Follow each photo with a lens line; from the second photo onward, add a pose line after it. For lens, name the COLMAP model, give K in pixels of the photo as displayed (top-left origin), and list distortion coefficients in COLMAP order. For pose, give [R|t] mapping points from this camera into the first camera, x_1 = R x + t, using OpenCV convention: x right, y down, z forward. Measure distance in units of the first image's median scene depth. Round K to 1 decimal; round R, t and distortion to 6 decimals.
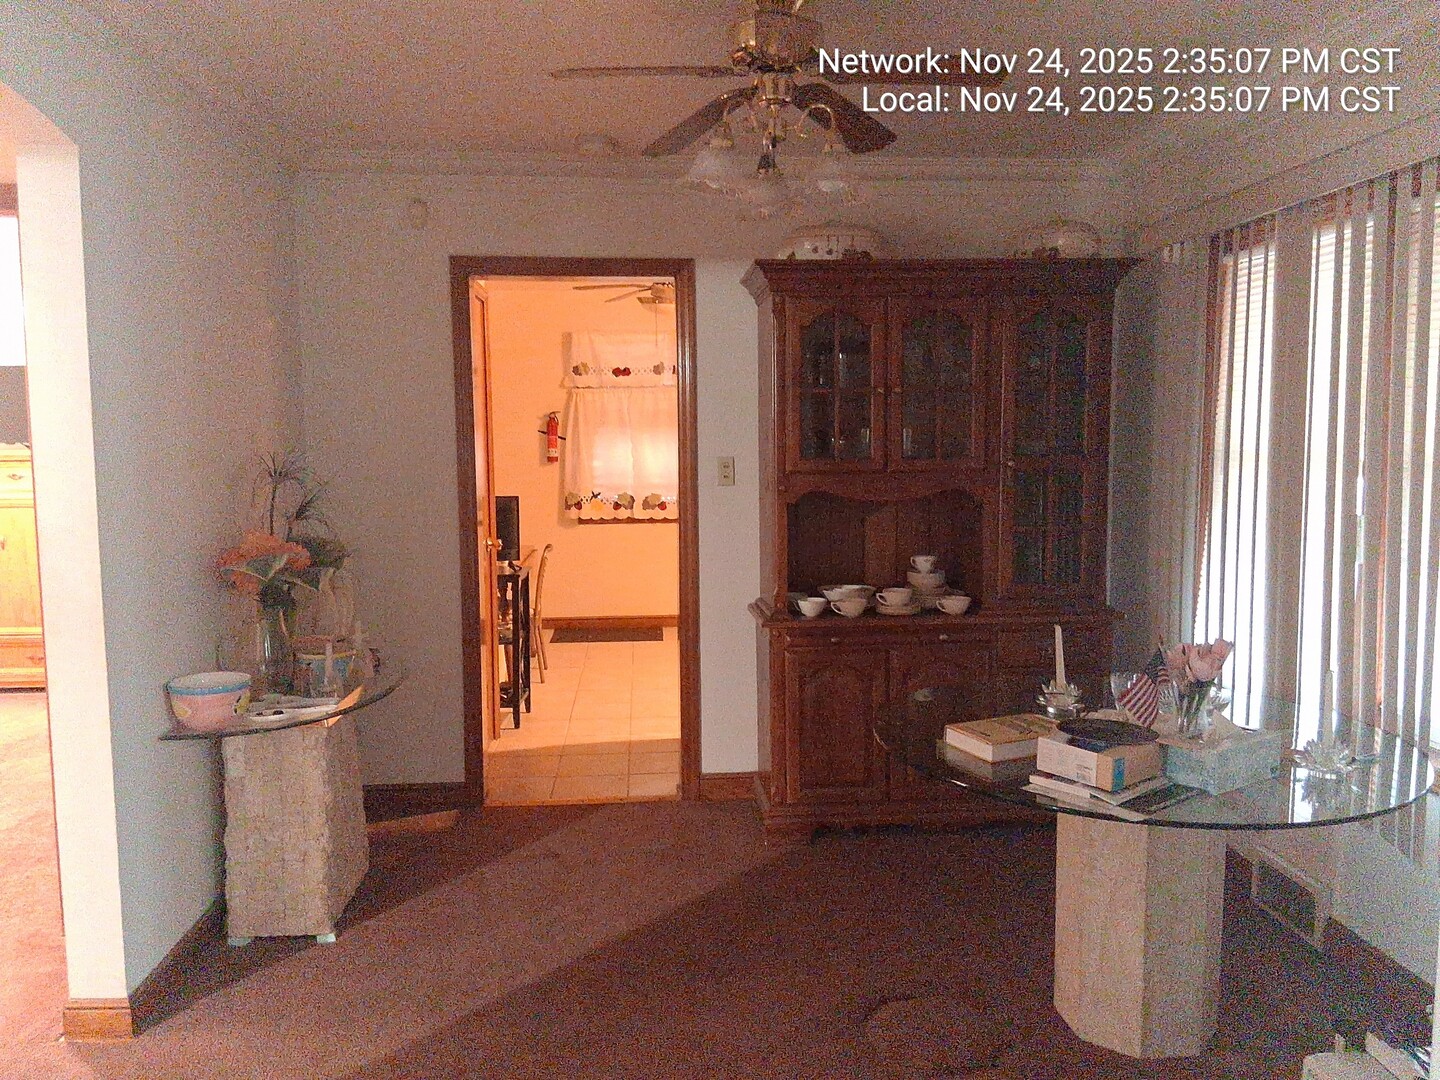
lens RADIAL K [[1092.0, 0, 717.1], [0, 1092.0, 533.5], [0, 0, 1]] dist [-0.001049, -0.010465]
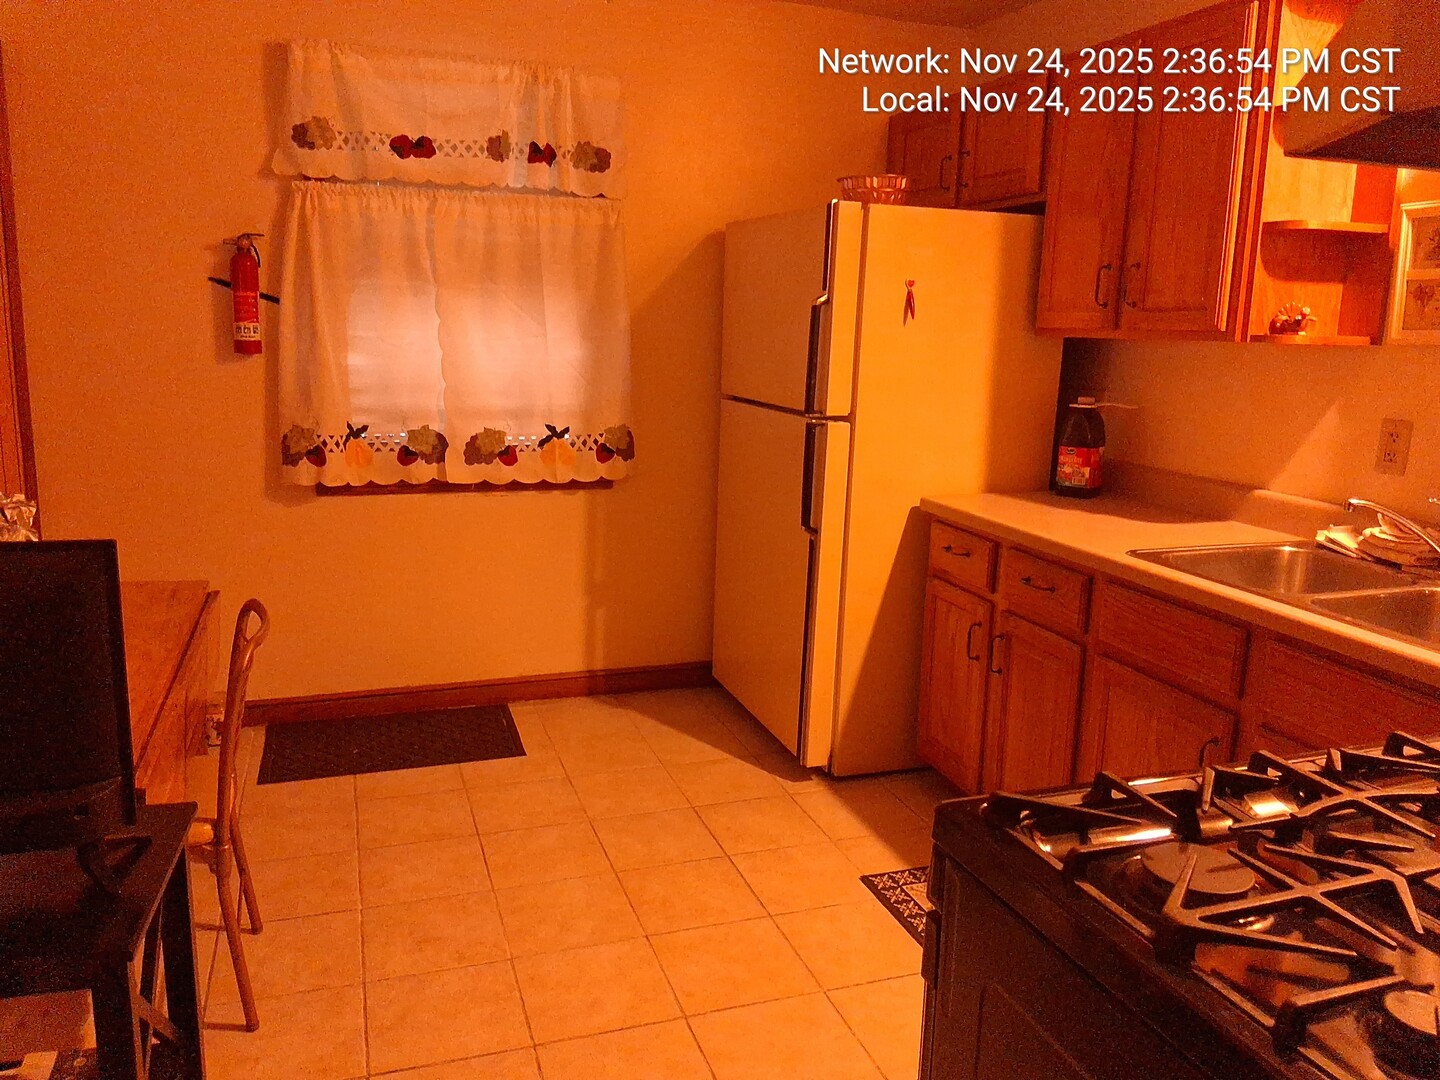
lens RADIAL K [[1092.0, 0, 725.3], [0, 1092.0, 540.8], [0, 0, 1]] dist [-0.001049, -0.010465]
pose [[0.962995, -0.022027, 0.268617, -0.086932], [-0.004569, 0.995177, 0.097987, -0.035059], [-0.269479, -0.095588, 0.958250, 0.531208]]
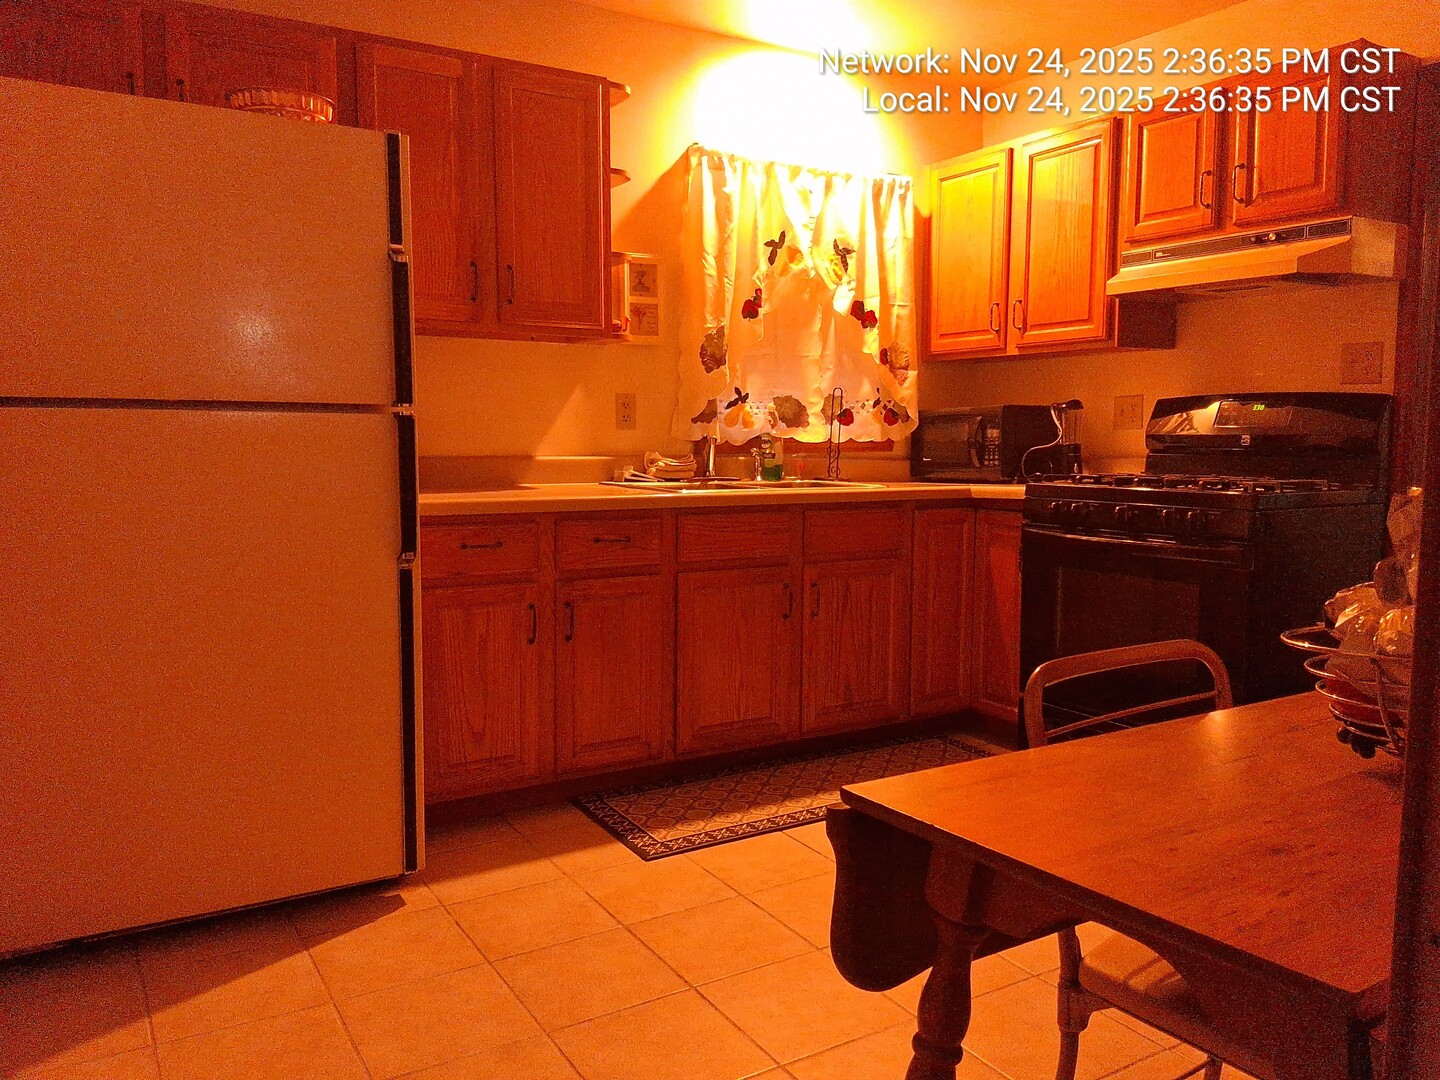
lens RADIAL K [[1092.0, 0, 720.1], [0, 1092.0, 538.9], [0, 0, 1]] dist [-0.001049, -0.010465]
pose [[-0.462856, -0.090482, 0.881804, -0.383609], [0.089749, 0.984881, 0.148168, -0.050688], [-0.881879, 0.147721, -0.447737, 1.268395]]
